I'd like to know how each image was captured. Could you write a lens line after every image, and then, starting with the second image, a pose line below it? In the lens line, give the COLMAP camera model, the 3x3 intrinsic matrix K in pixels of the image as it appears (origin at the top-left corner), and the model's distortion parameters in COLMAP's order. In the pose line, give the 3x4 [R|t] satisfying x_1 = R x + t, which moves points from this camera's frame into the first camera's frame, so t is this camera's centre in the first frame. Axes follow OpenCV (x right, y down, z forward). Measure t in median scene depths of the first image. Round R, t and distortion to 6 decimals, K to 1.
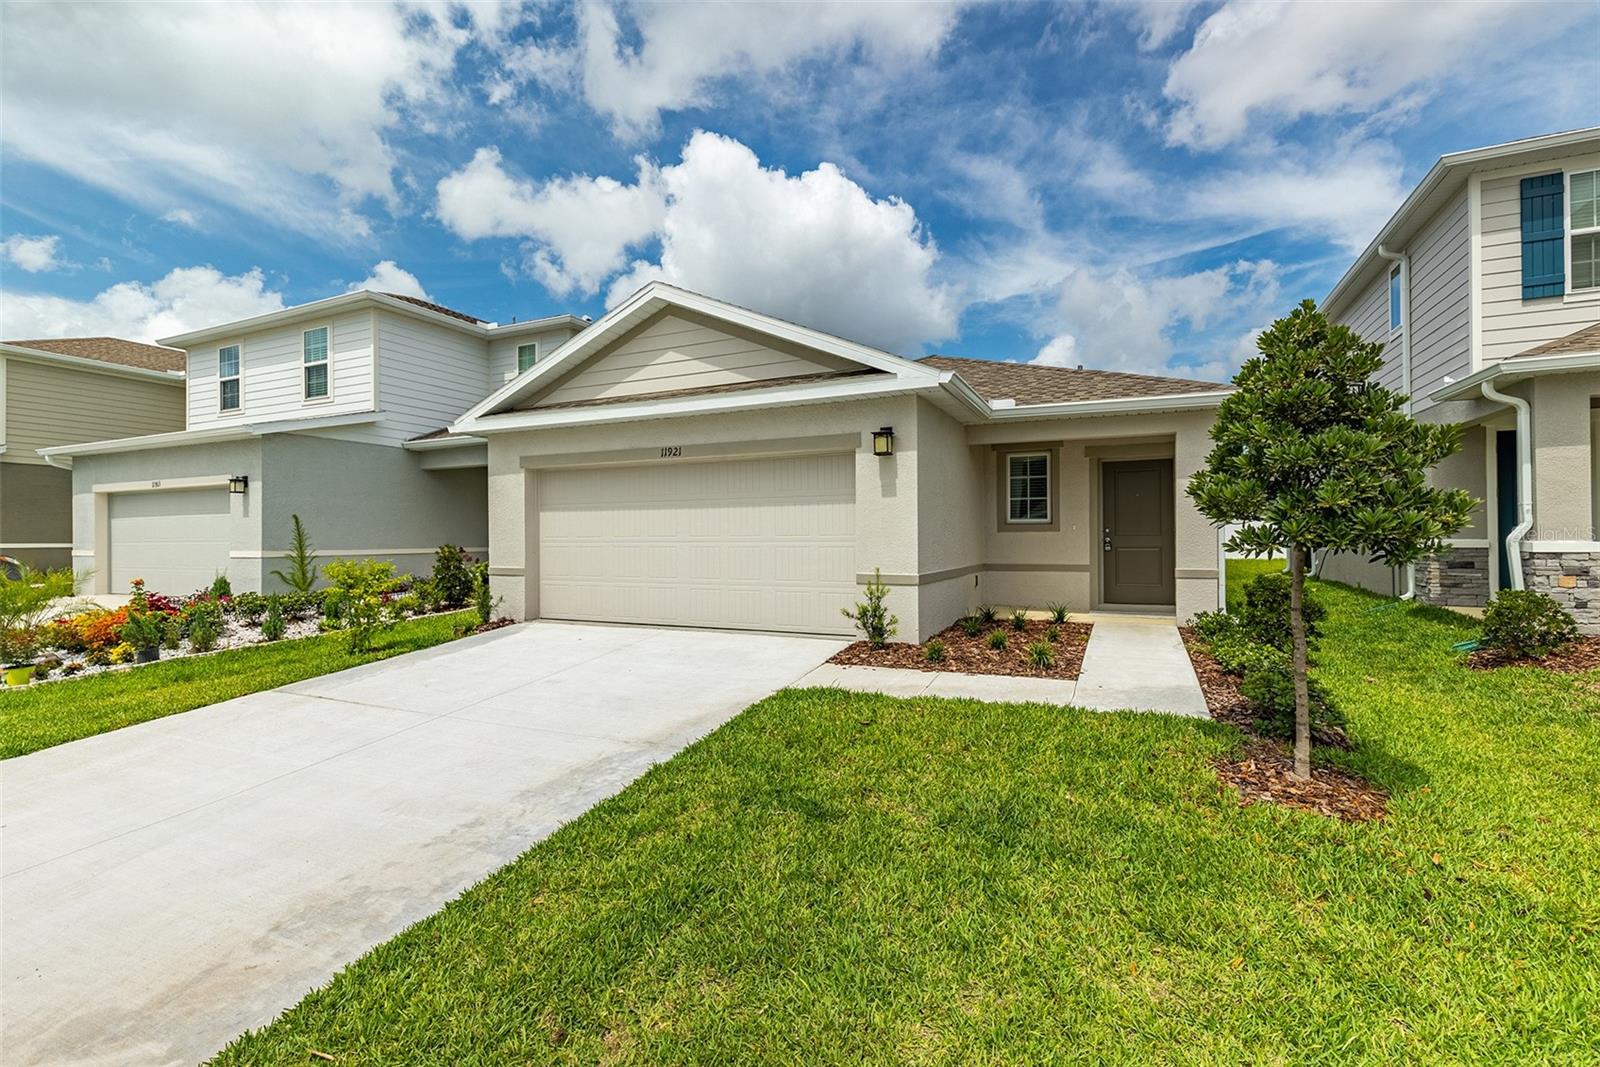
lens RADIAL K [[722.5, 0, 798.4], [0, 722.5, 534.1], [0, 0, 1]] dist [-0.000661, -0.000775]
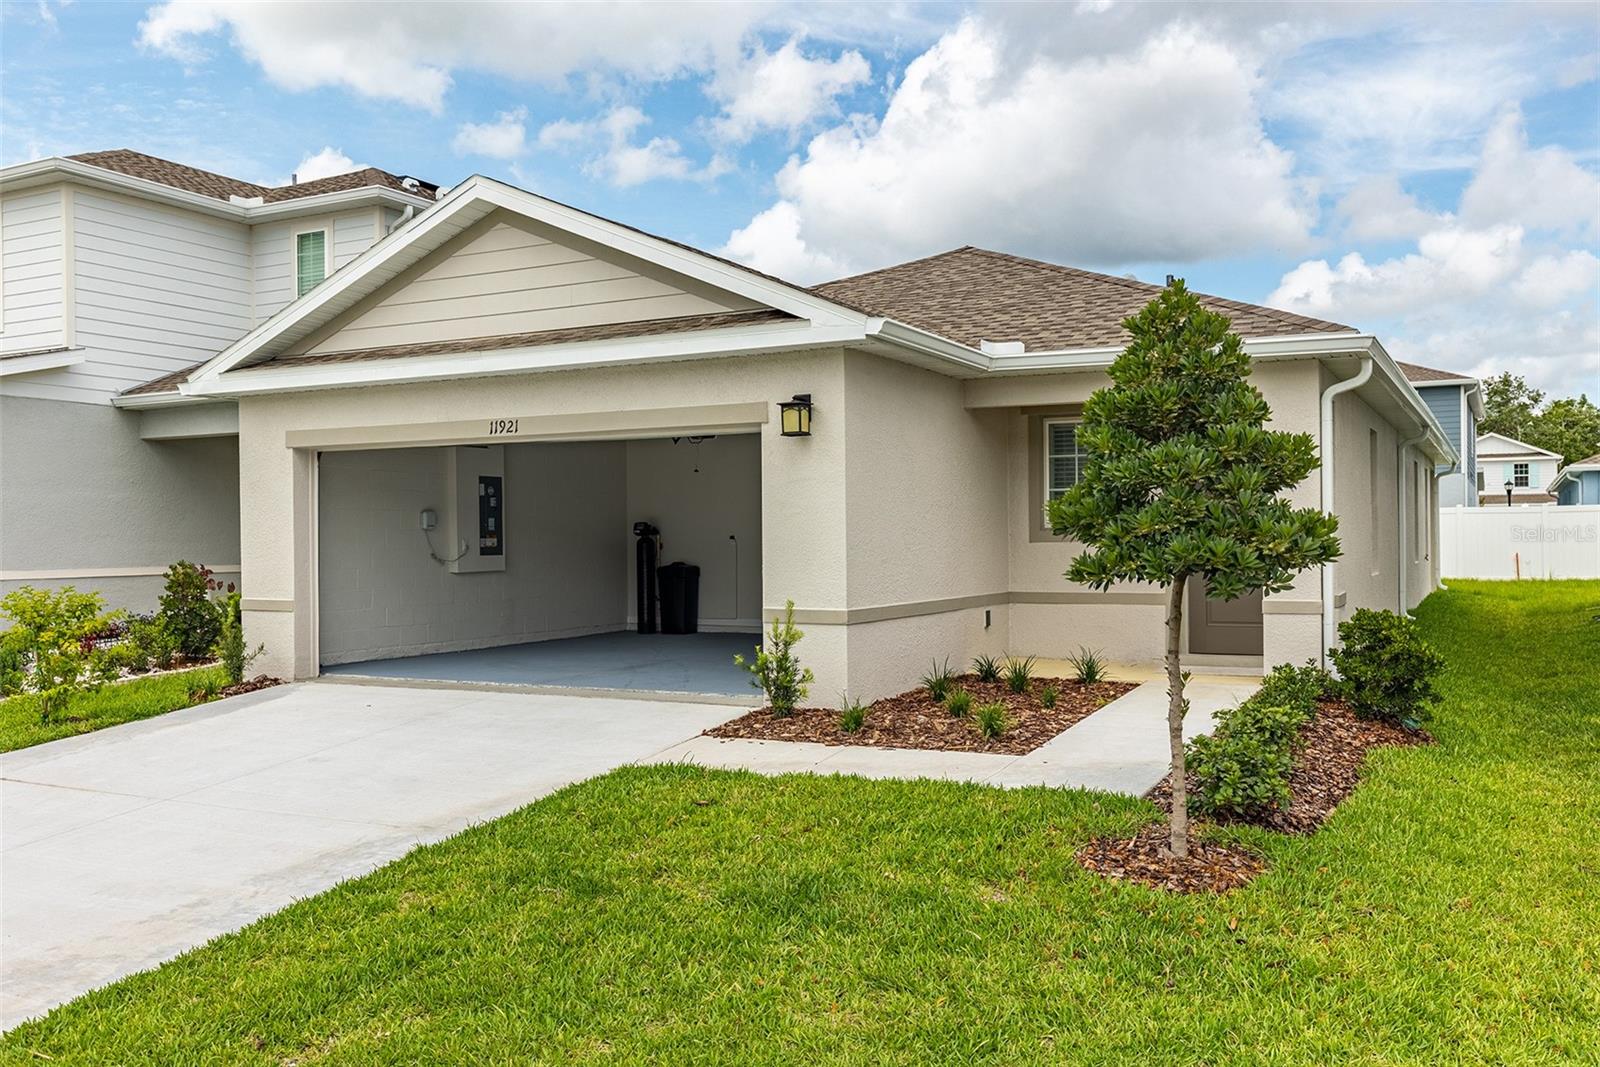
lens RADIAL K [[1392.1, 0, 795.1], [0, 1392.1, 530.6], [0, 0, 1]] dist [-0.002008, 0.009117]
pose [[0.998979, -0.004309, -0.044967, 0.172123], [0.004316, 0.999991, 0.000072, -0.018905], [0.044966, -0.000266, 0.998988, -0.316272]]
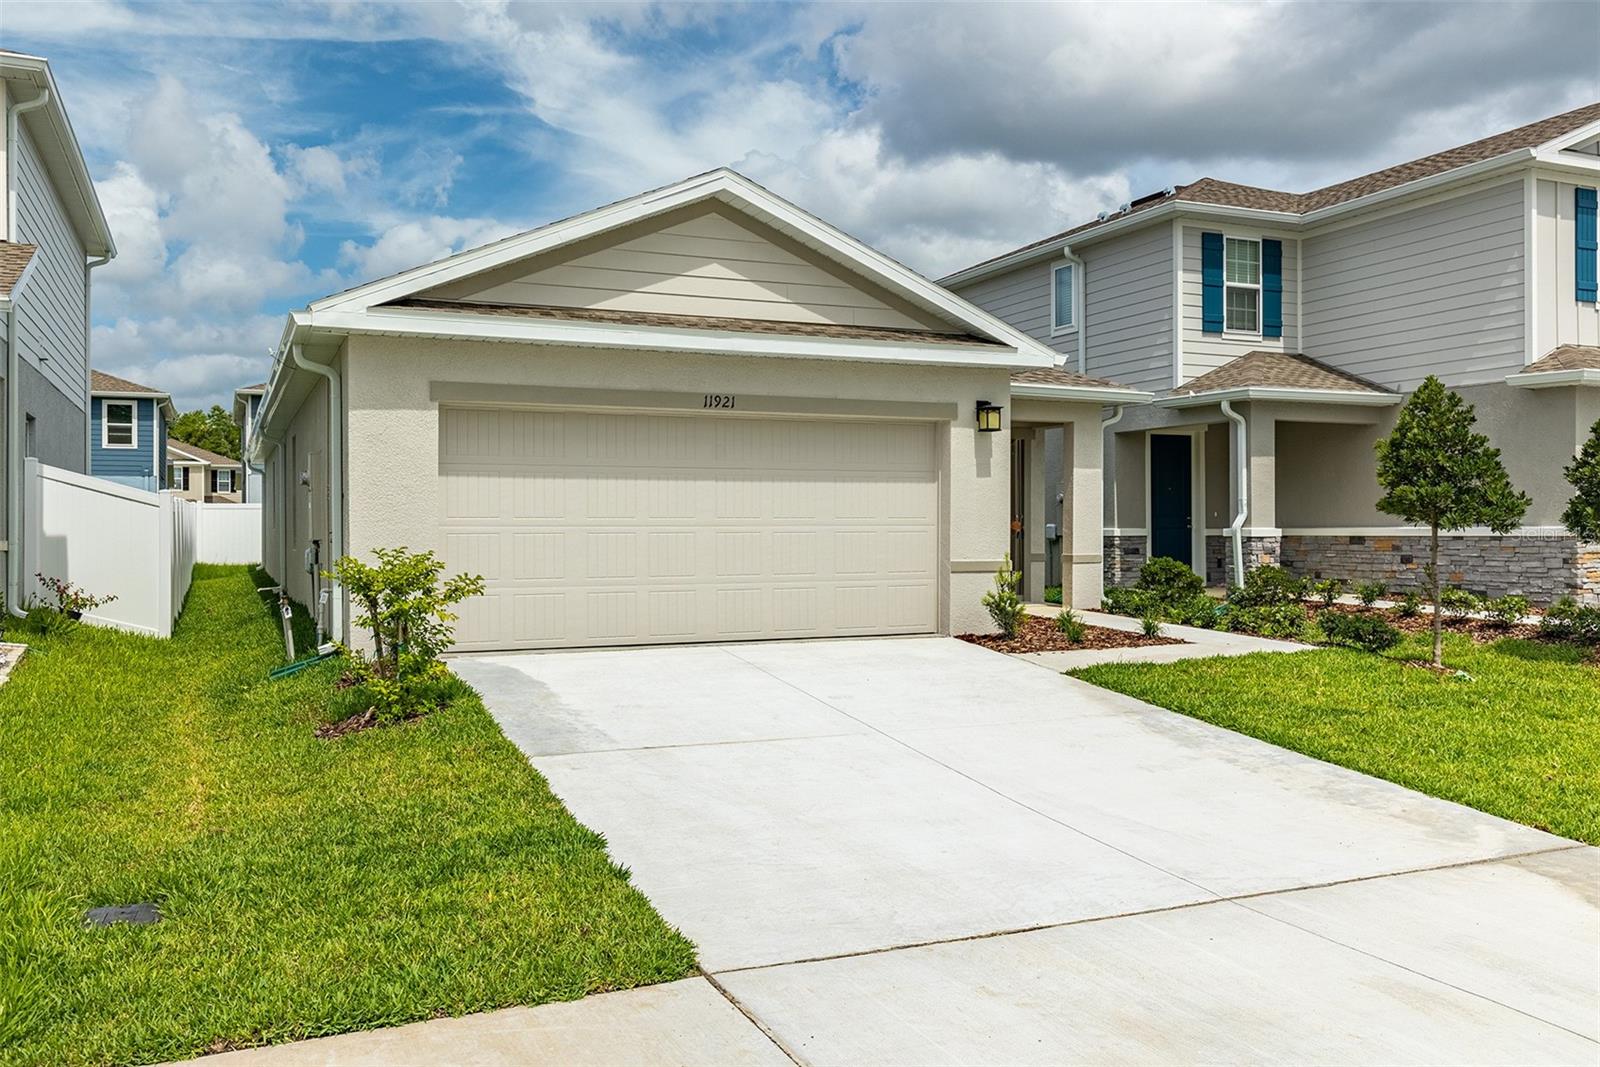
lens RADIAL K [[1297.7, 0, 797.4], [0, 1297.7, 536.7], [0, 0, 1]] dist [-0.010336, 0.007434]
pose [[0.656152, -0.000074, 0.754628, -1.266783], [-0.002473, 0.999994, 0.002249, 0.022206], [-0.754624, -0.003342, 0.656148, 0.090221]]
